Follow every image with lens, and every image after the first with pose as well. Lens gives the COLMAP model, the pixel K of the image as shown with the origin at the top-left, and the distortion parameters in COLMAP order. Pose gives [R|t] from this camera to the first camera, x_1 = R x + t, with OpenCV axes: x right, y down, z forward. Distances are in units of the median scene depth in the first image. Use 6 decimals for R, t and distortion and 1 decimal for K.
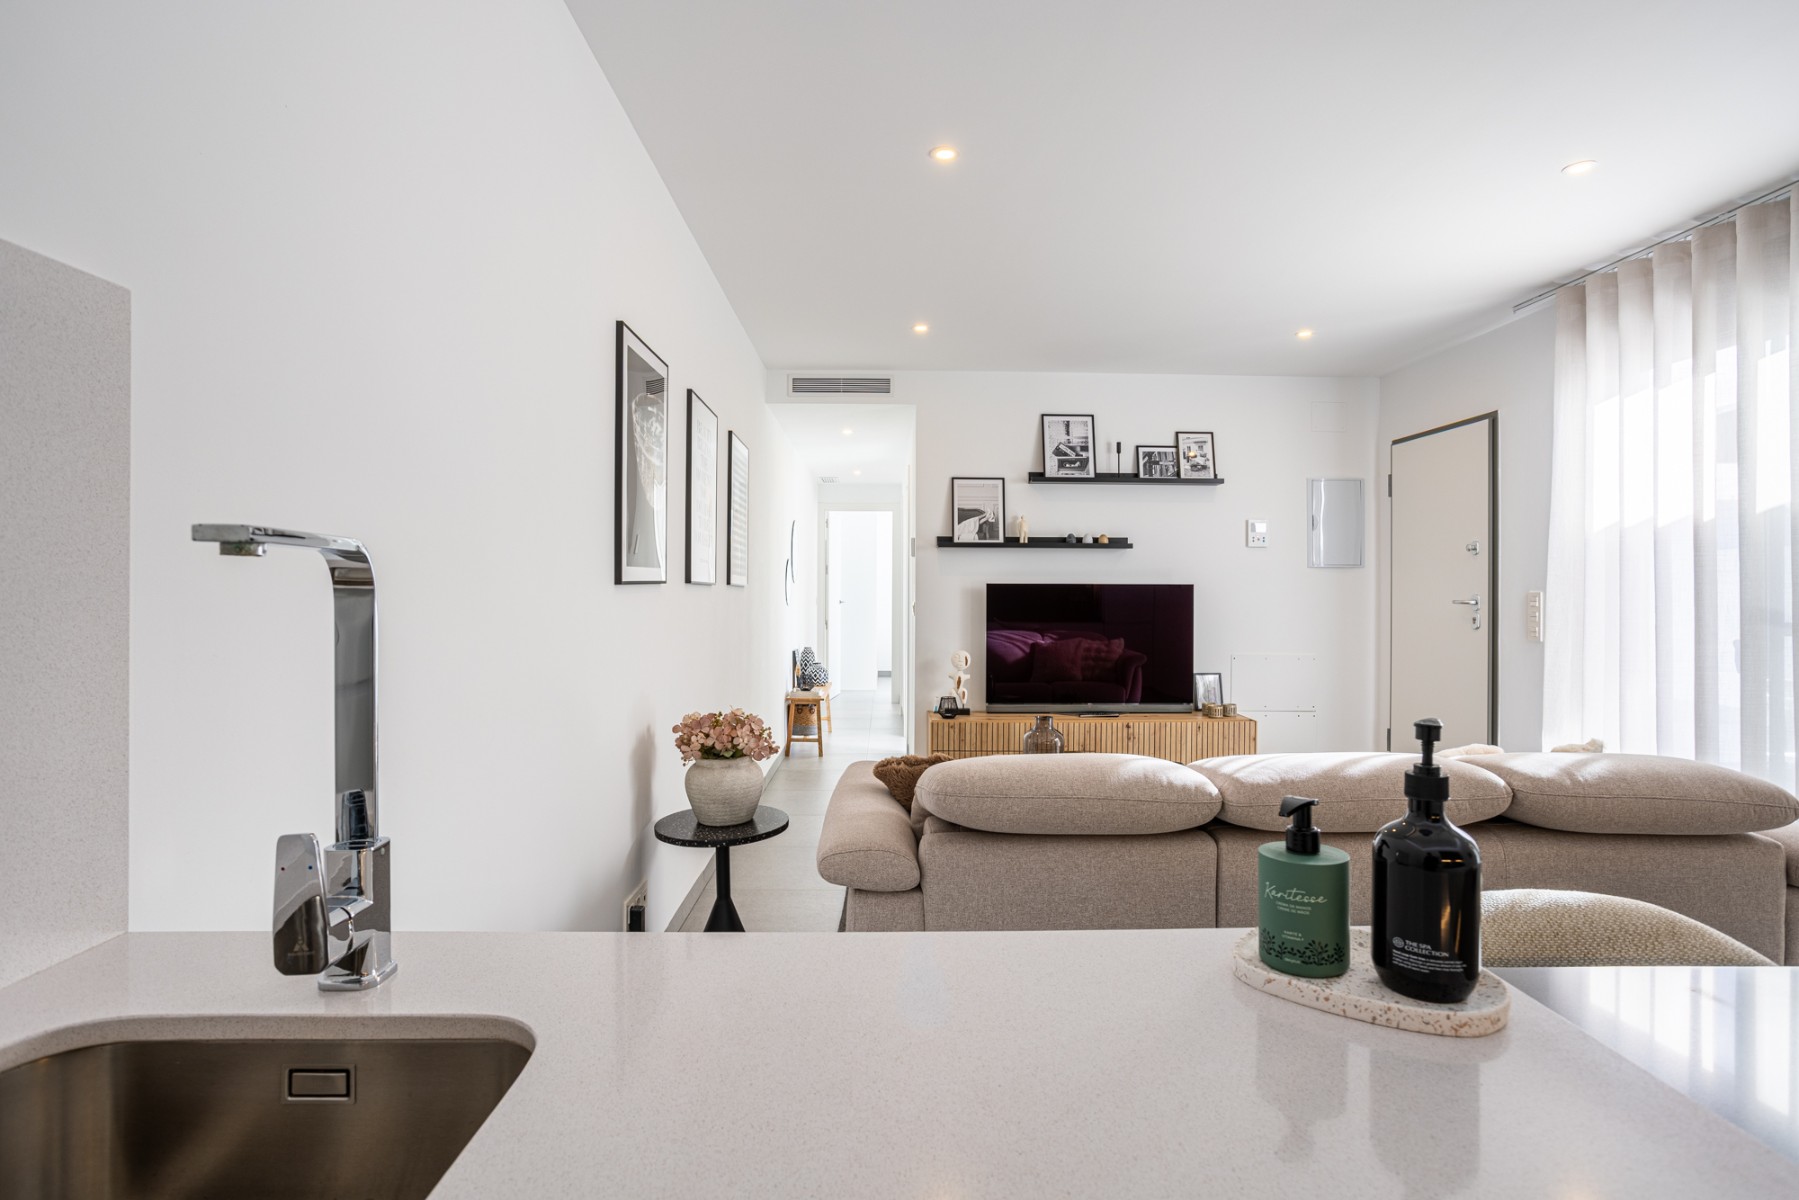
lens RADIAL K [[904.3, 0, 903.4], [0, 904.3, 583.3], [0, 0, 1]] dist [-0.068274, 0.042852]
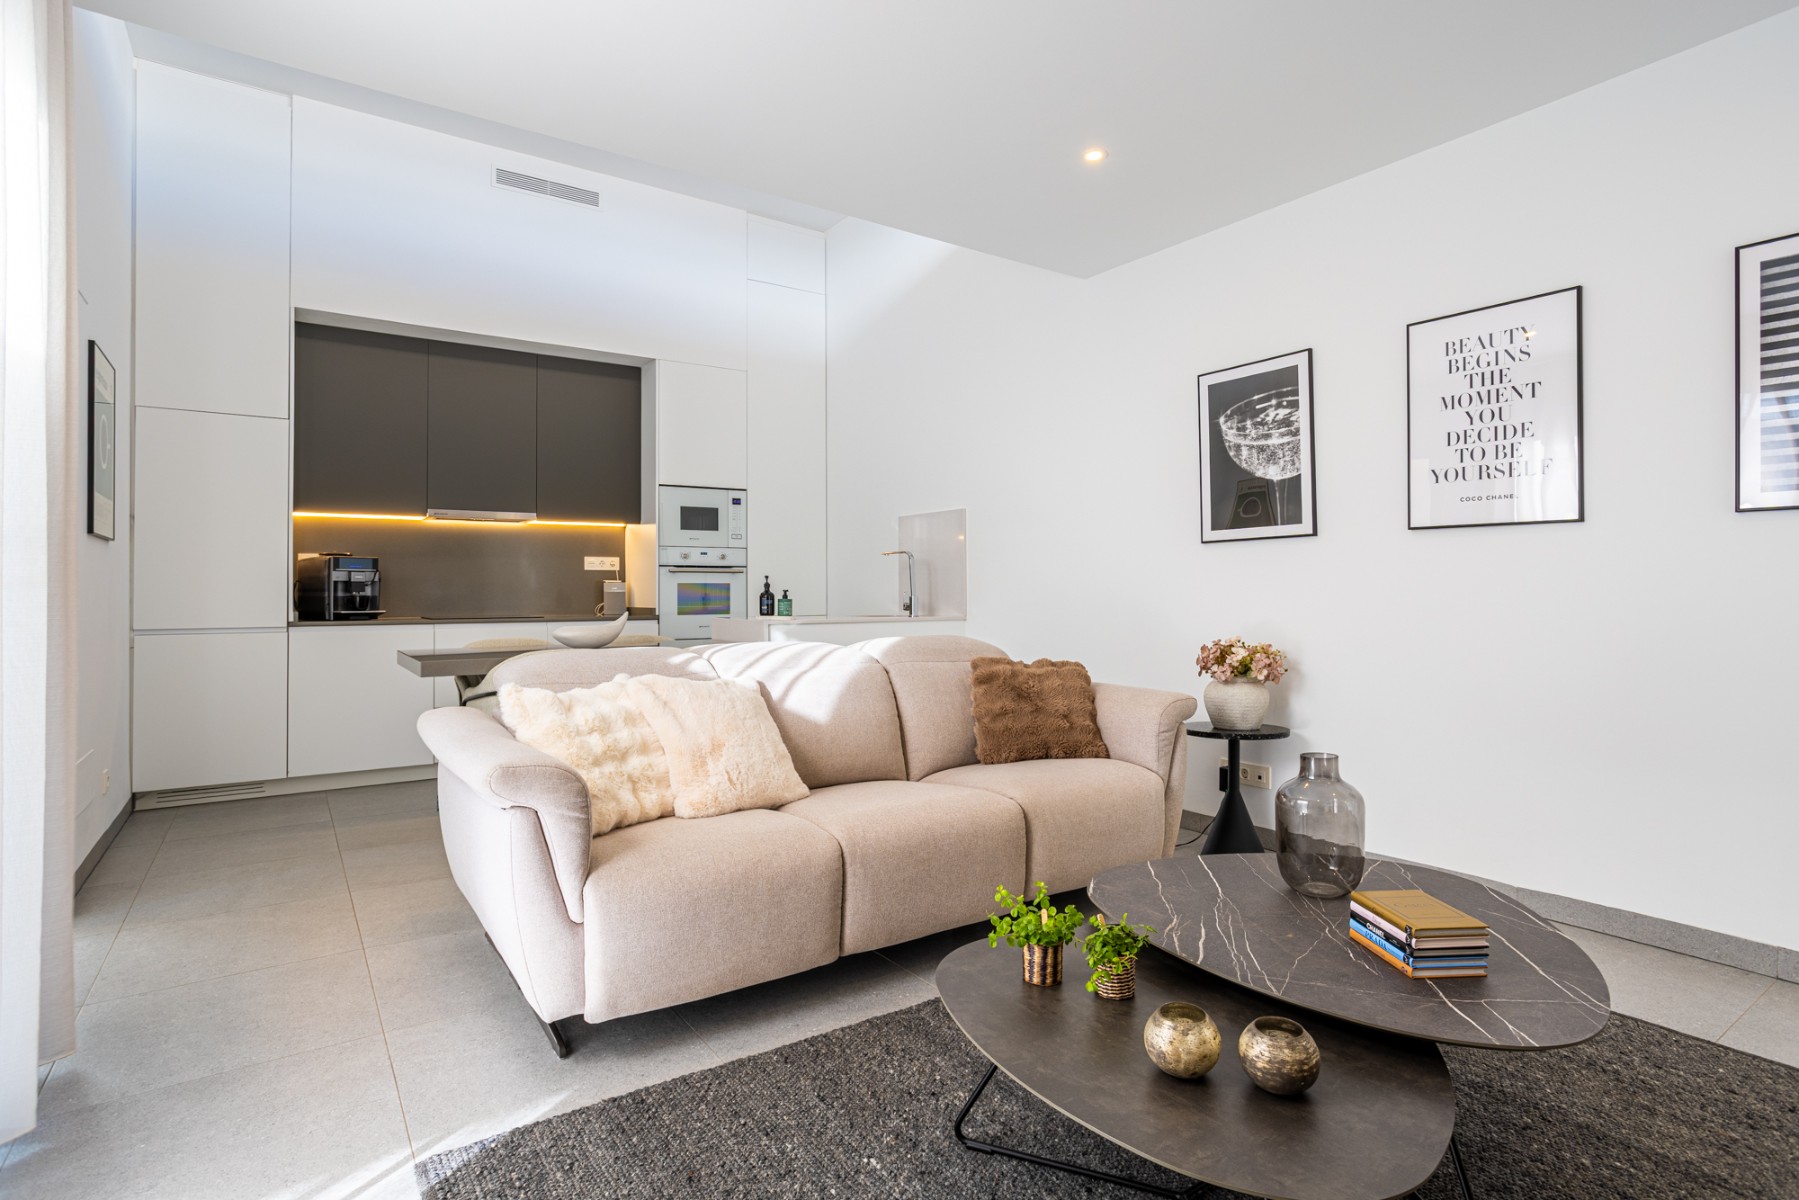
lens RADIAL K [[904.3, 0, 903.4], [0, 904.3, 583.3], [0, 0, 1]] dist [-0.068274, 0.042852]
pose [[-0.829995, -0.005676, -0.557742, 0.443423], [0.004144, 0.999858, -0.016342, 0.042258], [0.557756, -0.015875, -0.829853, 0.904860]]
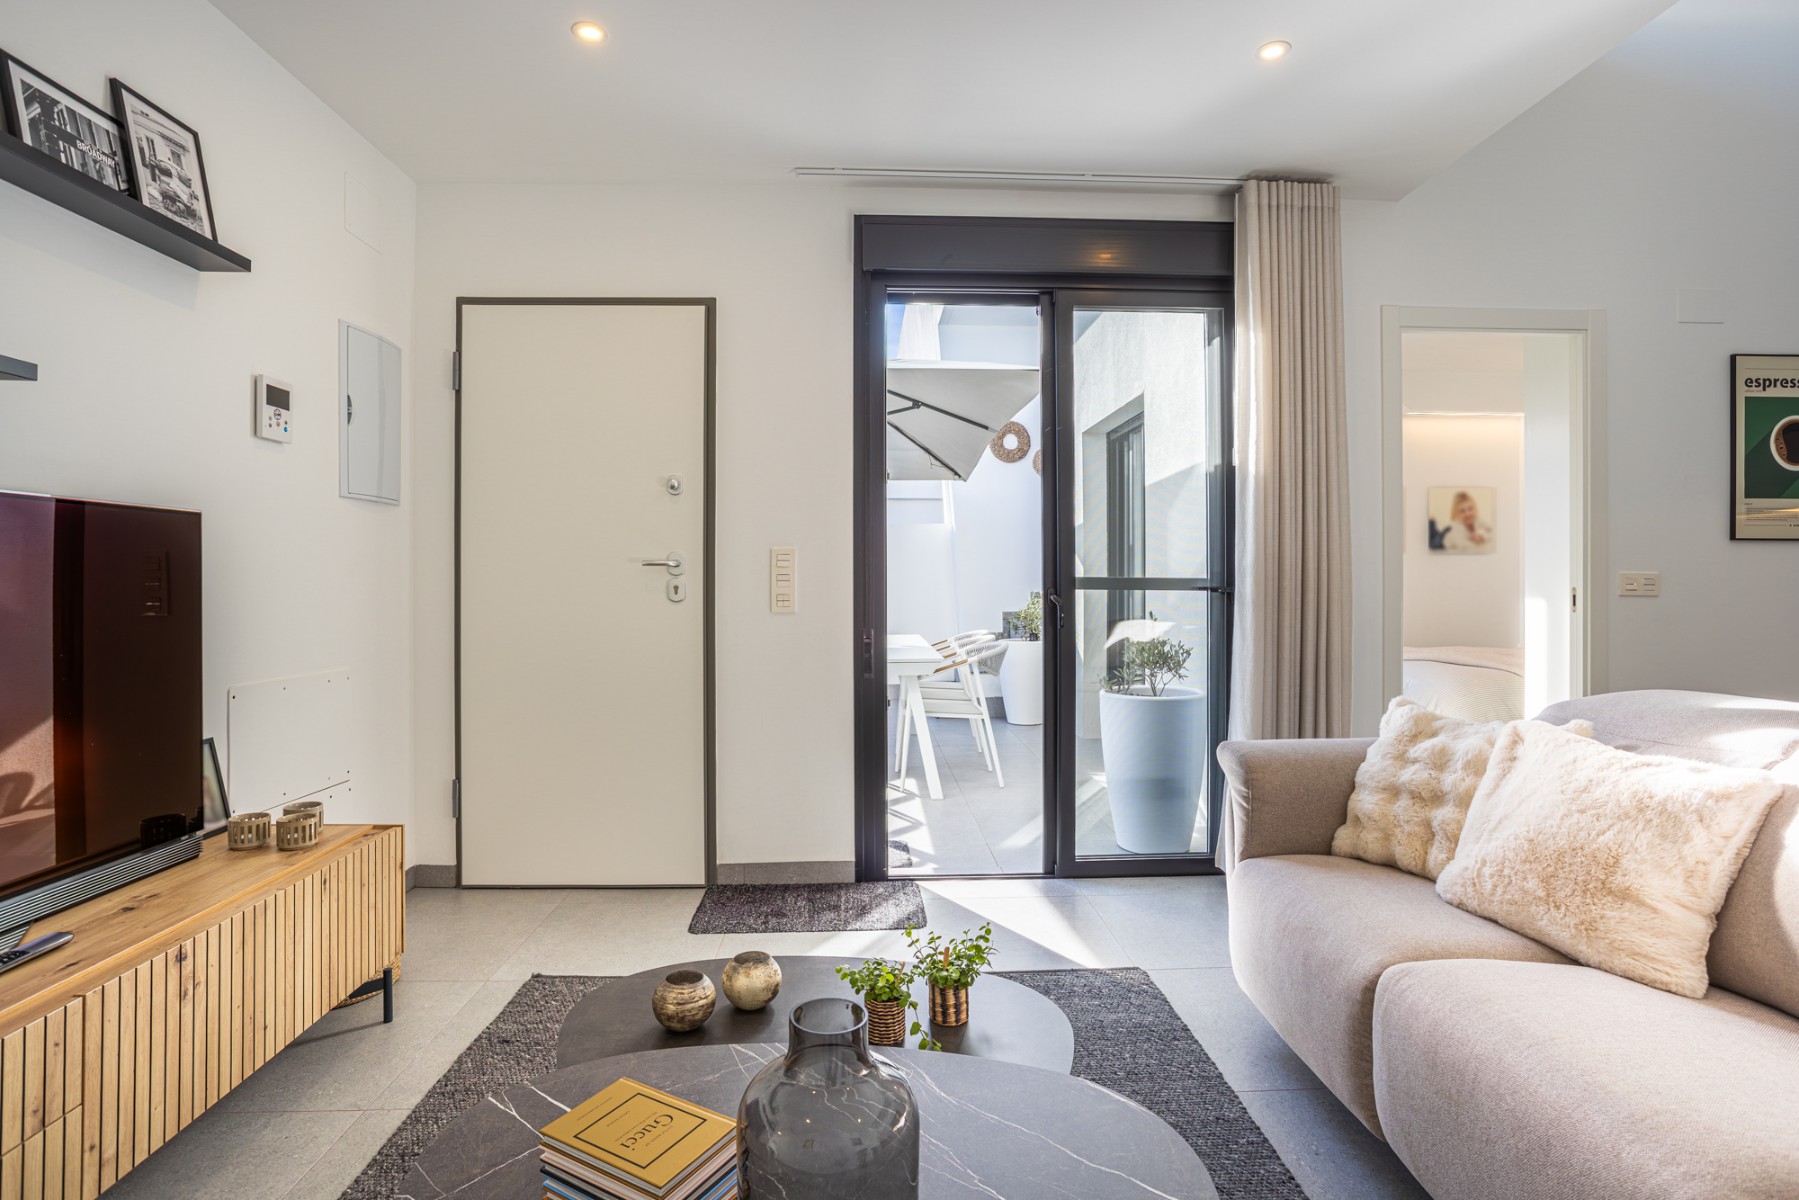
lens RADIAL K [[896.1, 0, 906.2], [0, 896.1, 582.3], [0, 0, 1]] dist [-0.055574, 0.029912]
pose [[-0.019520, -0.005610, 0.999794, -0.048691], [-0.006558, 0.999963, 0.005483, 0.026270], [-0.999788, -0.006450, -0.019556, 0.701408]]
